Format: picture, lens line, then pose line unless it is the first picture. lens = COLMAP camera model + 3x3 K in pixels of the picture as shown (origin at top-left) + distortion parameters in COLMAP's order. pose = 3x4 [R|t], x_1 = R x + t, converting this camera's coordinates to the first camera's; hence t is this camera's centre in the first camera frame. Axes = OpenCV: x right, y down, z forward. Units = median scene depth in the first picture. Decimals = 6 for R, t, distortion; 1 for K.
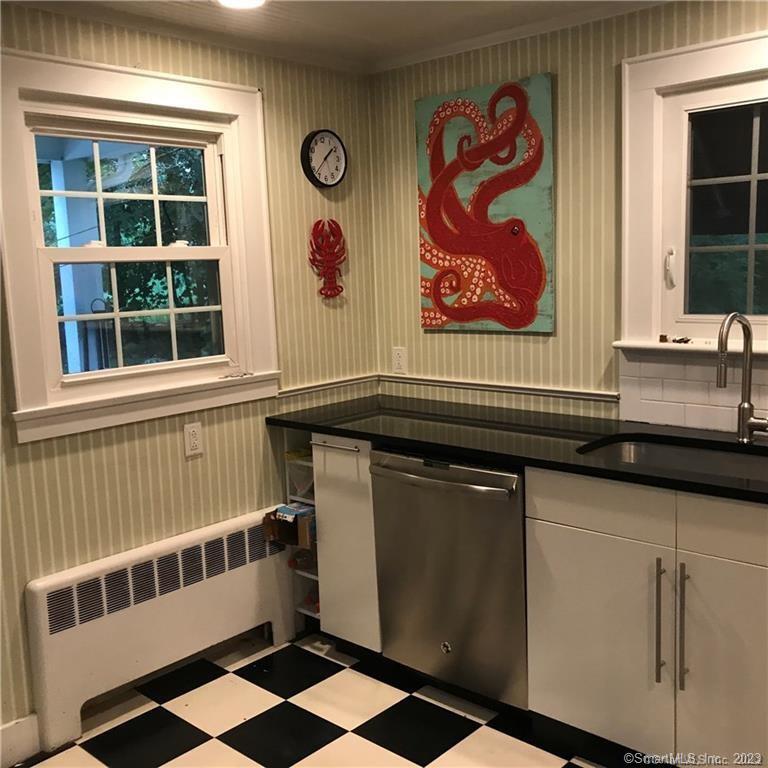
lens RADIAL K [[836.5, 0, 384.0], [0, 836.5, 384.0], [0, 0, 1]] dist [0.101049, -0.365162]
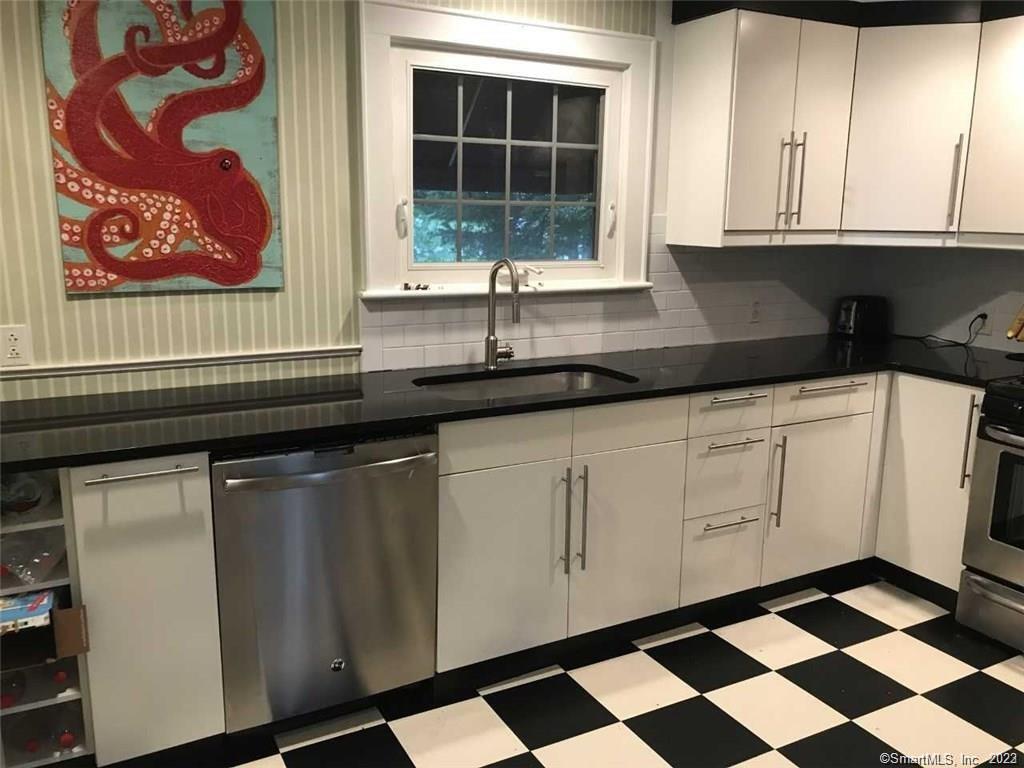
lens RADIAL K [[837.0, 0, 512.0], [0, 837.0, 384.0], [0, 0, 1]] dist [0.012554, -0.001302]
pose [[0.318158, -0.153530, 0.935523, -0.541263], [0.105253, 0.986420, 0.126087, -0.045612], [-0.942177, 0.058351, 0.329997, 0.478084]]
